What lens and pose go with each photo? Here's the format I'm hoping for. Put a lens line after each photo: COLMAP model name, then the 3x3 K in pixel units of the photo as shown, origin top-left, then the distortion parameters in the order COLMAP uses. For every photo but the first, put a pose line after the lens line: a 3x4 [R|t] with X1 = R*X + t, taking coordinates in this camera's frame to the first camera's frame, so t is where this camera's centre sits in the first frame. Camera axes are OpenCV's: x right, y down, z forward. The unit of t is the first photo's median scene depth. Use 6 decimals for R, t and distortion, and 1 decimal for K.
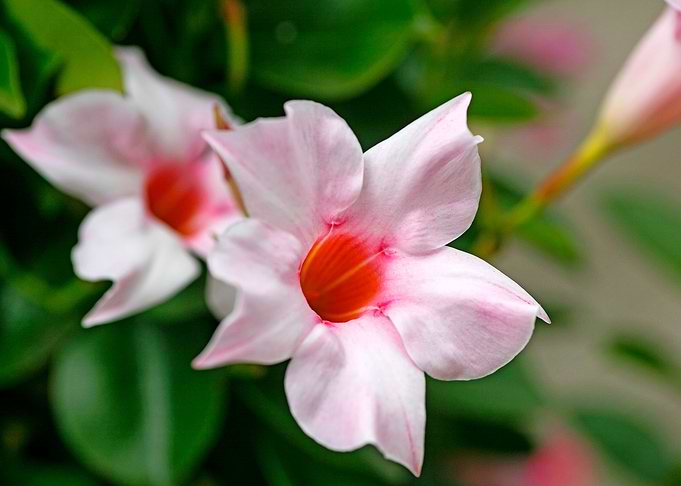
lens RADIAL K [[2115.9, 0, 340.5], [0, 2115.9, 243.0], [0, 0, 1]] dist [0.138573, 1.395762]
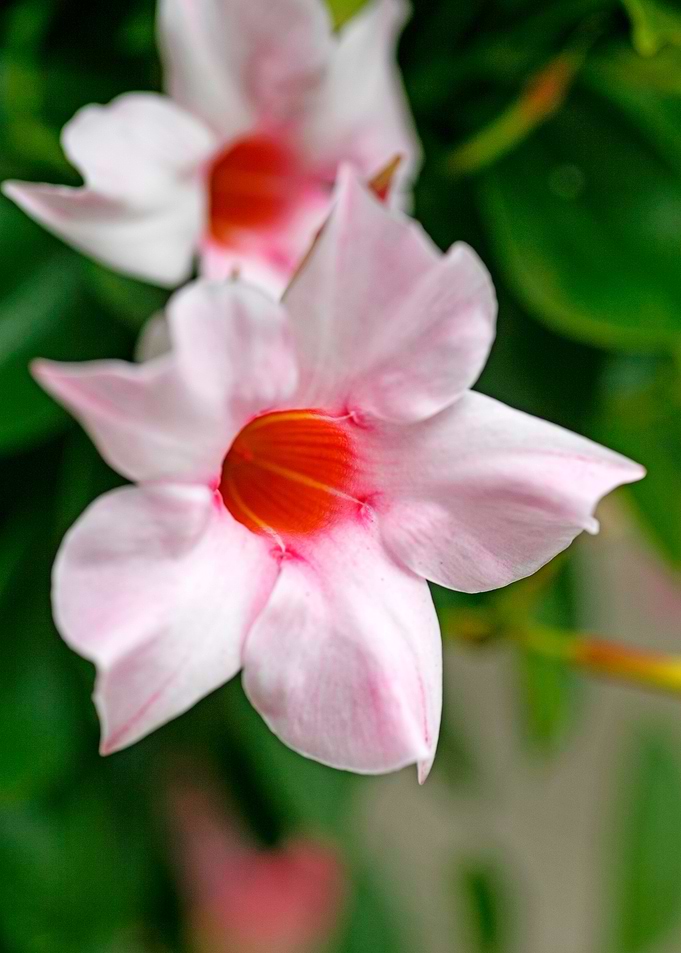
lens RADIAL K [[2961.0, 0, 340.5], [0, 2961.0, 476.5], [0, 0, 1]] dist [0.138573, 1.395762]
pose [[0.576929, 0.816794, 0.001053, 0.008772], [-0.816445, 0.576644, 0.029991, -0.022435], [0.023890, -0.018162, 0.999550, 0.113080]]
